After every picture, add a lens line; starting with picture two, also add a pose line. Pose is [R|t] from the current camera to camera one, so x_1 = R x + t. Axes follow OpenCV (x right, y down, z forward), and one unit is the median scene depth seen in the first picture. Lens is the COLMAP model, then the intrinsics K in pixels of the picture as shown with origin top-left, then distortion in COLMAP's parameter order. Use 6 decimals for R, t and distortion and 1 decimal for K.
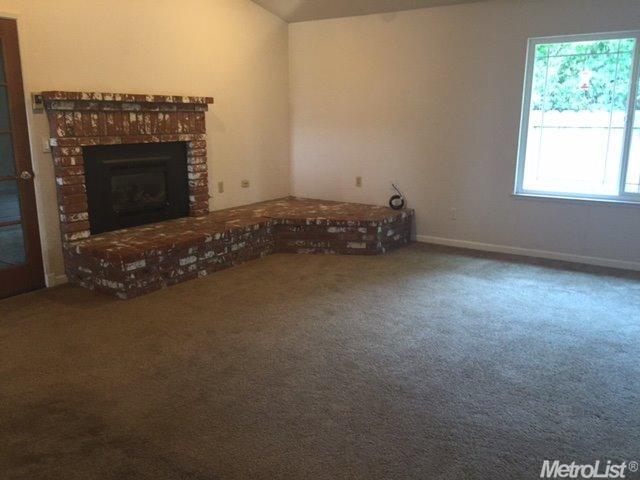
lens RADIAL K [[554.6, 0, 320.0], [0, 554.6, 240.0], [0, 0, 1]] dist [0.035020, -0.008440]
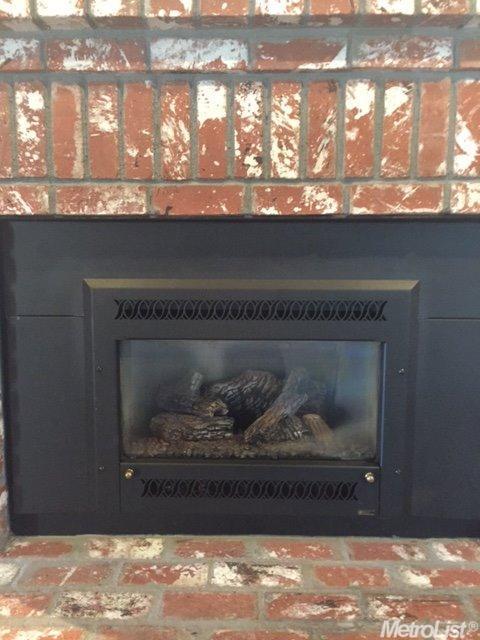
lens RADIAL K [[554.6, 0, 240.0], [0, 554.6, 320.0], [0, 0, 1]] dist [0.035020, -0.008440]
pose [[0.557691, 0.111140, -0.822575, -0.126105], [-0.183268, 0.983026, 0.008566, -0.133749], [0.809564, 0.145975, 0.568593, 0.881462]]
